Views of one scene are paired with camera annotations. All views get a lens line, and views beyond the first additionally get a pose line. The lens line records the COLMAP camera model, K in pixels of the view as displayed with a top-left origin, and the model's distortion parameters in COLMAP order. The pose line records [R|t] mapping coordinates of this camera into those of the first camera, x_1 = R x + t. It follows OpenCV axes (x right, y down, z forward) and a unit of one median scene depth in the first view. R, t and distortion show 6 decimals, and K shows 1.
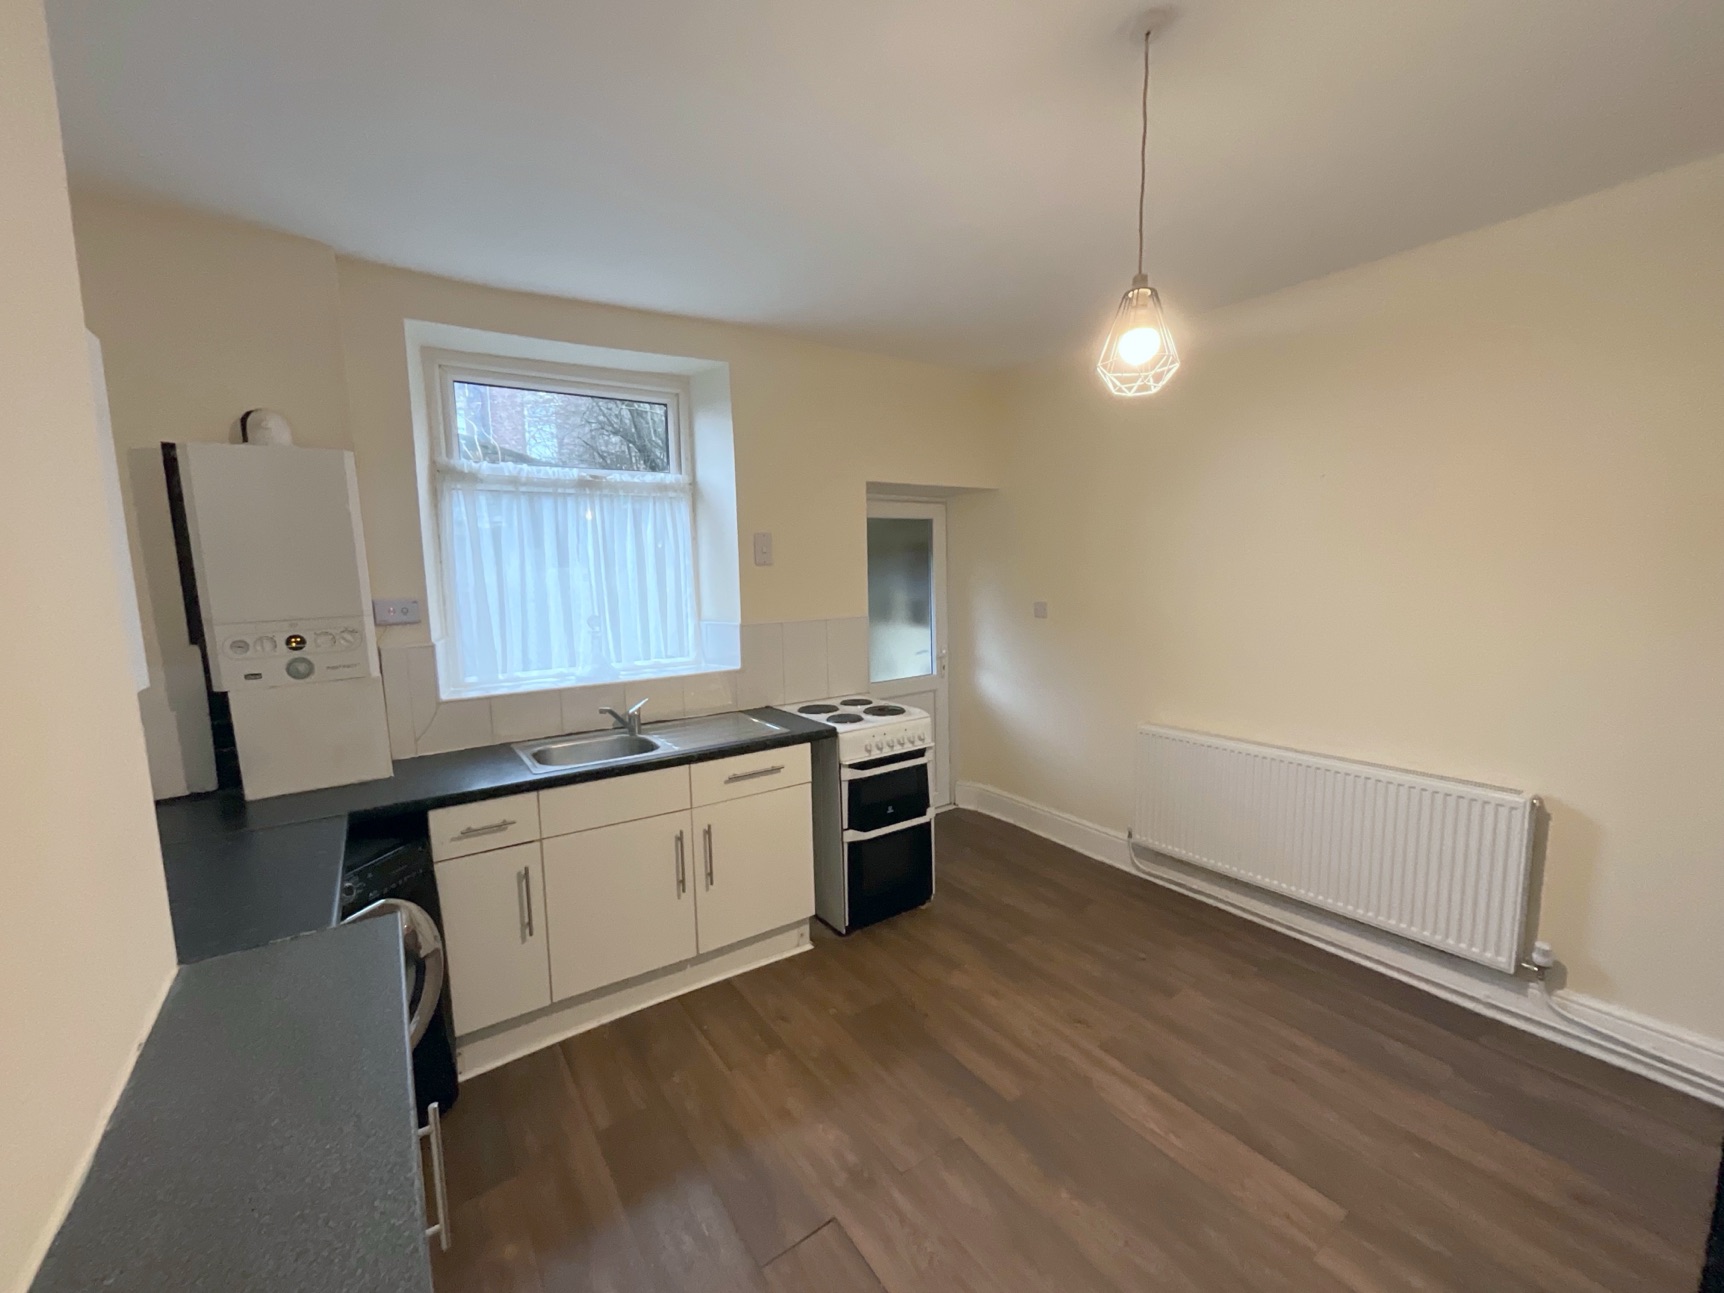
lens RADIAL K [[697.1, 0, 861.9], [0, 697.1, 645.2], [0, 0, 1]] dist [-0.006196, 0.003215]
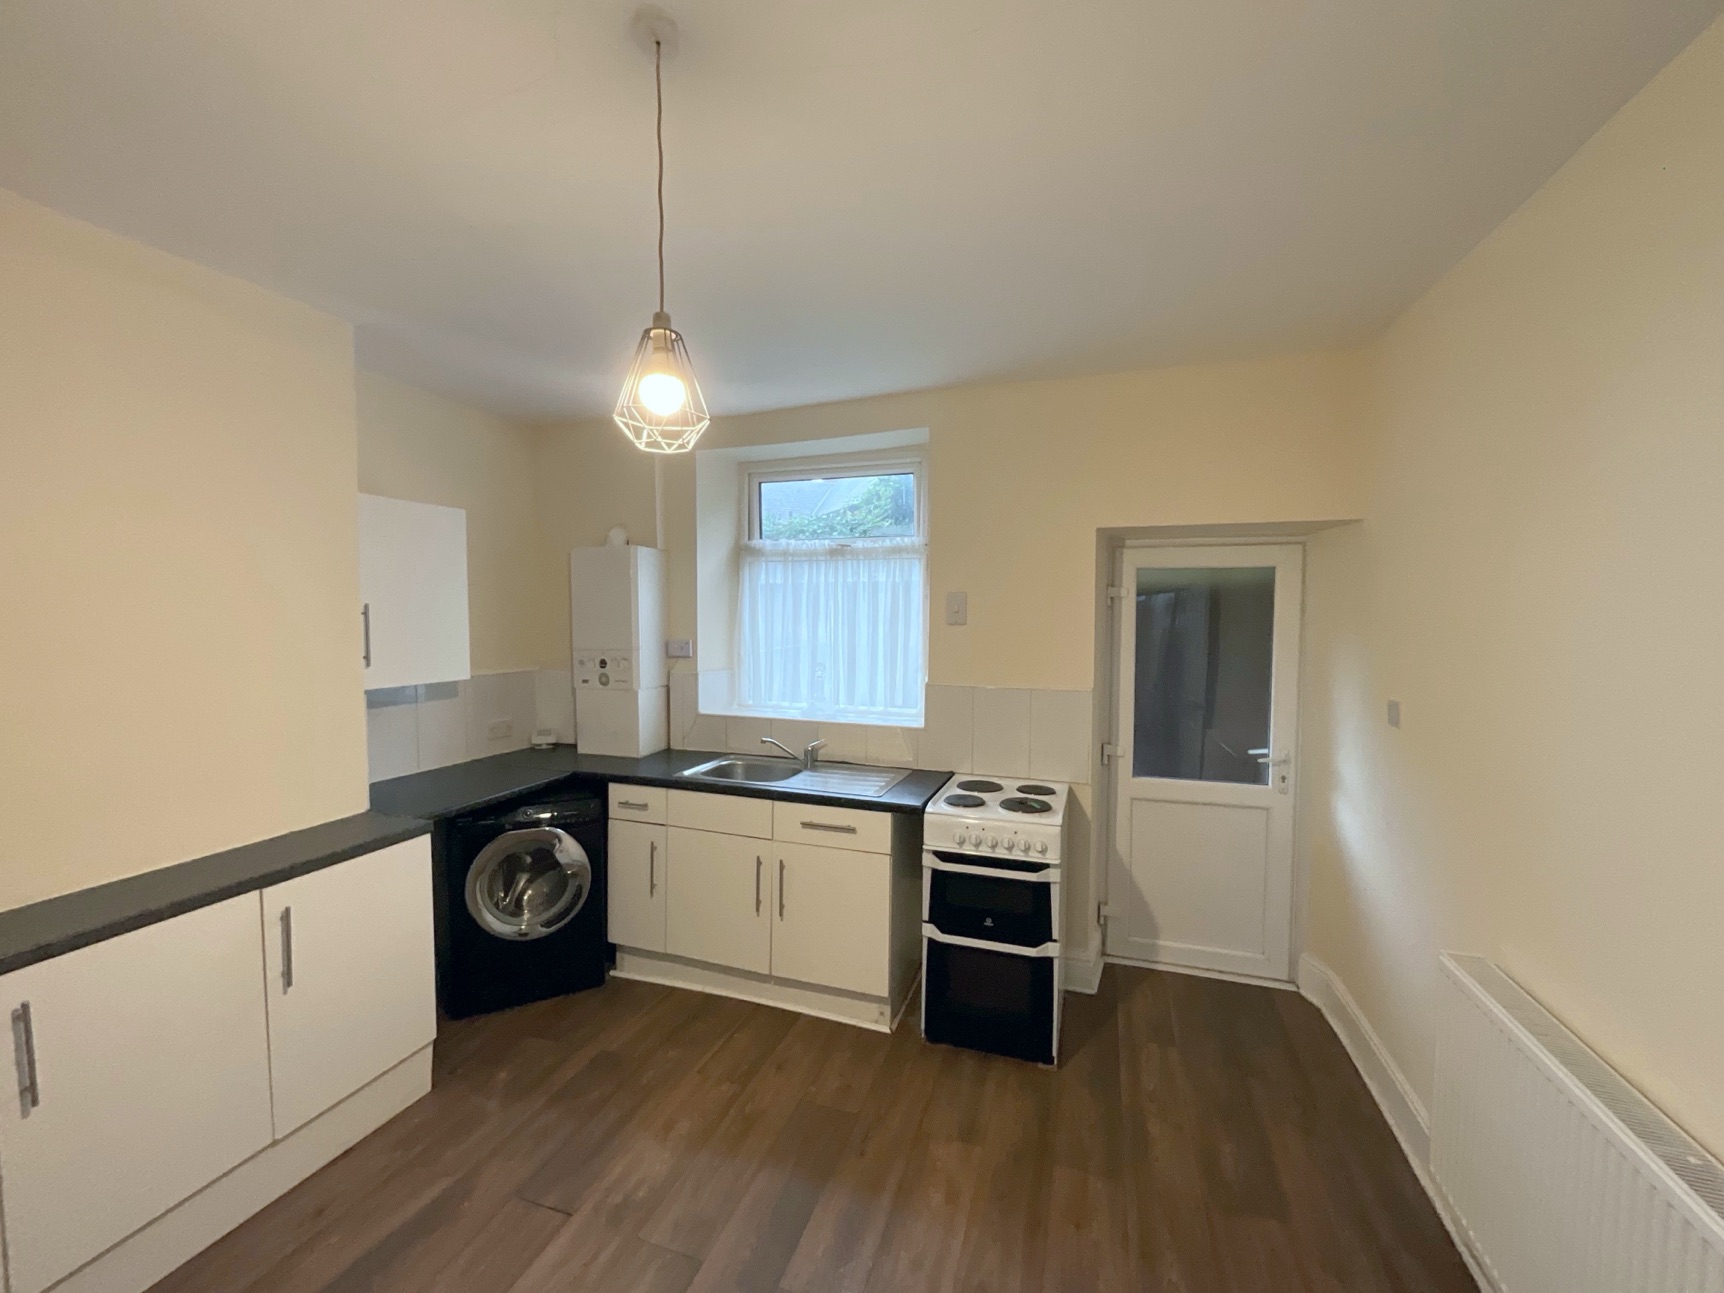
lens RADIAL K [[697.1, 0, 866.2], [0, 697.1, 651.0], [0, 0, 1]] dist [-0.006196, 0.003215]
pose [[0.592080, 0.068371, -0.802974, 0.649047], [-0.109937, 0.993932, 0.003568, -0.079952], [0.798345, 0.086164, 0.596004, 0.382406]]
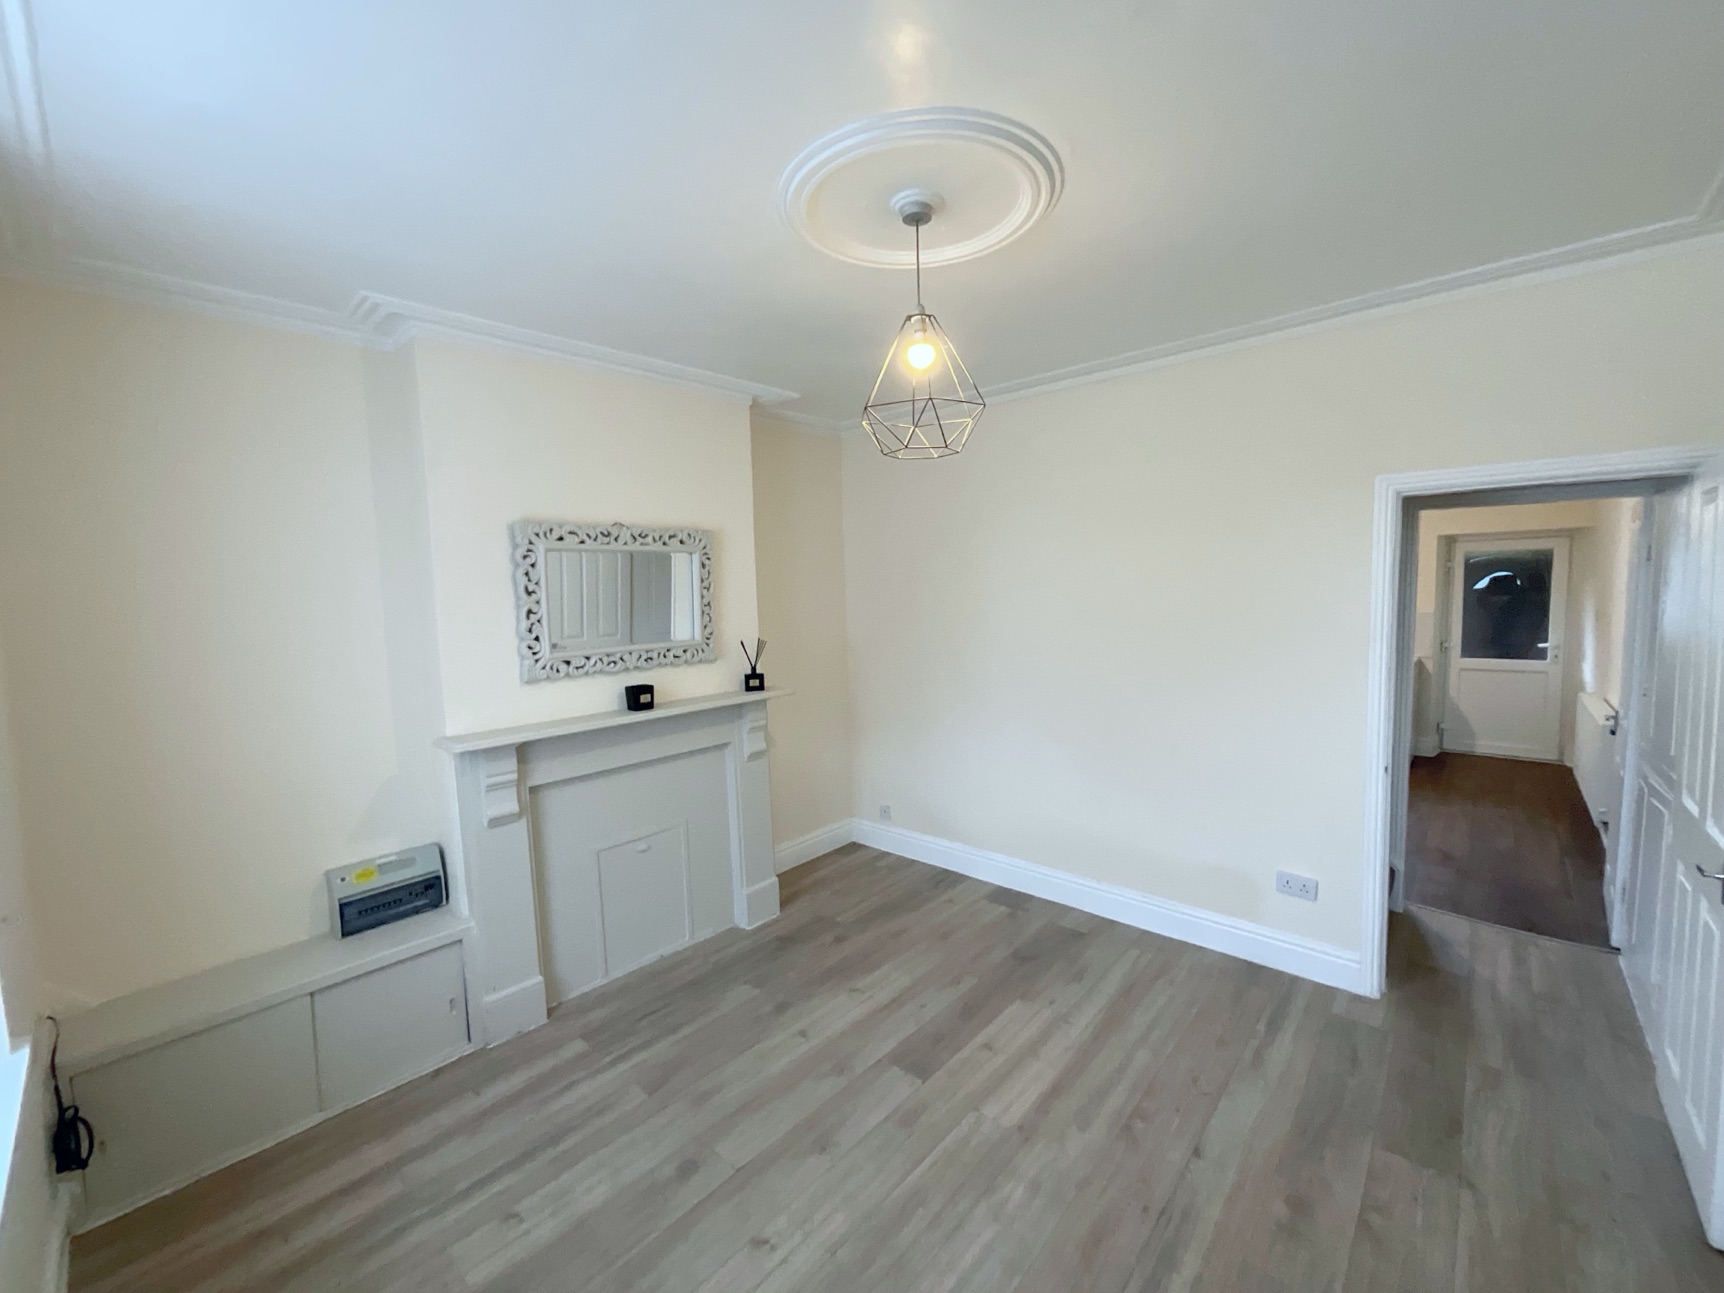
lens RADIAL K [[697.1, 0, 858.5], [0, 697.1, 655.8], [0, 0, 1]] dist [-0.006196, 0.003215]
pose [[0.207042, 0.100597, -0.973146, 1.868261], [-0.092430, 0.992262, 0.082908, 0.077600], [0.973956, 0.072783, 0.214738, -1.043431]]
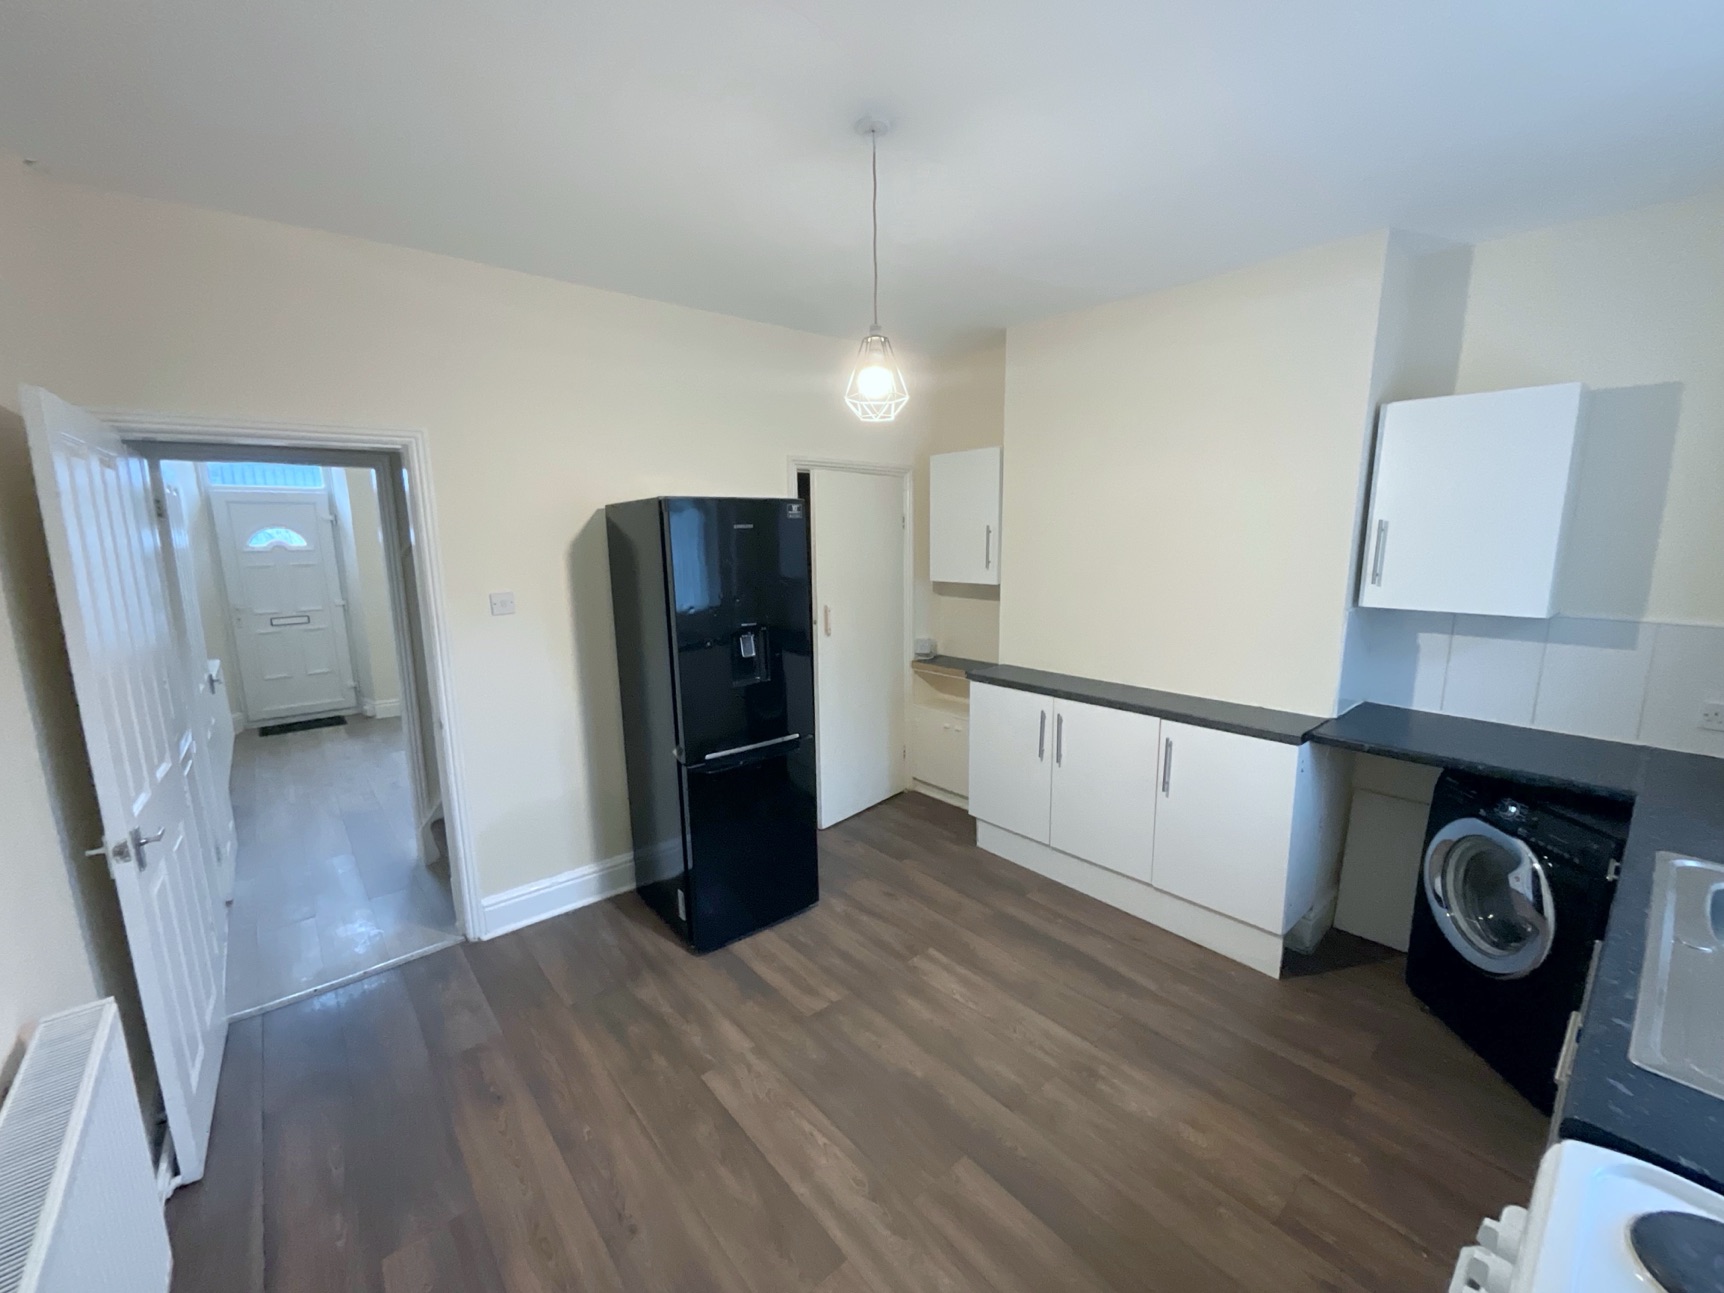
lens RADIAL K [[697.1, 0, 861.2], [0, 697.1, 652.6], [0, 0, 1]] dist [-0.006196, 0.003215]
pose [[-0.995825, 0.046359, -0.078631, 0.284620], [0.021877, 0.957537, 0.287480, -0.172921], [0.088620, 0.284560, -0.954553, 1.219626]]
